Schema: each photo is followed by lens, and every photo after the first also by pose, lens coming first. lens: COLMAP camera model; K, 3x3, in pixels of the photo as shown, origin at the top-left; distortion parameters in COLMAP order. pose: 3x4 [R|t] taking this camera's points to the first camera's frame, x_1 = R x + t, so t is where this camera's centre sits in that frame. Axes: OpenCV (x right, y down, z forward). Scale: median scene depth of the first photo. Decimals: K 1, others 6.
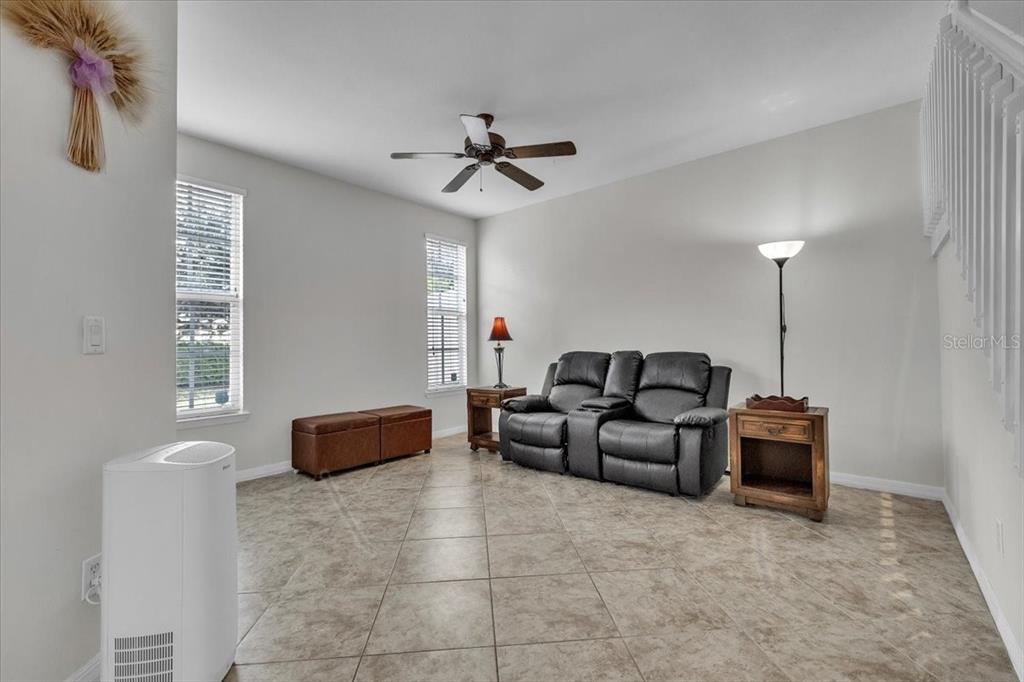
lens RADIAL K [[435.0, 0, 505.1], [0, 435.0, 343.3], [0, 0, 1]] dist [0.001902, 0.000099]
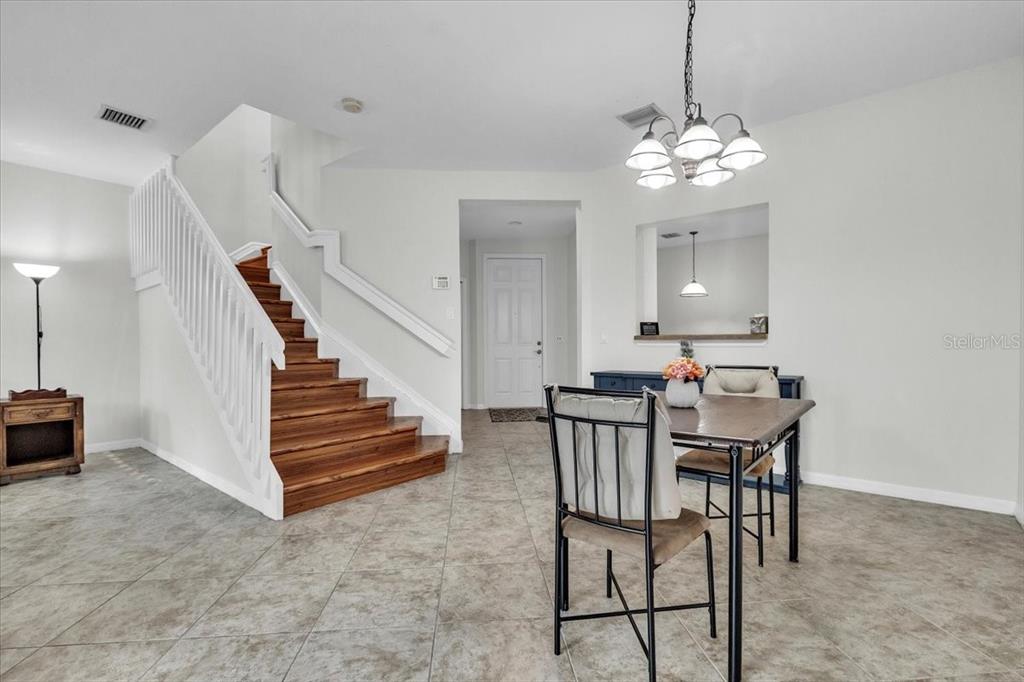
lens RADIAL K [[469.7, 0, 527.6], [0, 469.7, 332.3], [0, 0, 1]] dist [-0.002518, -0.000127]
pose [[-0.018969, 0.032966, 0.999276, -0.803175], [-0.001389, 0.999454, -0.032999, 0.001696], [-0.999819, -0.002014, -0.018913, -0.409127]]
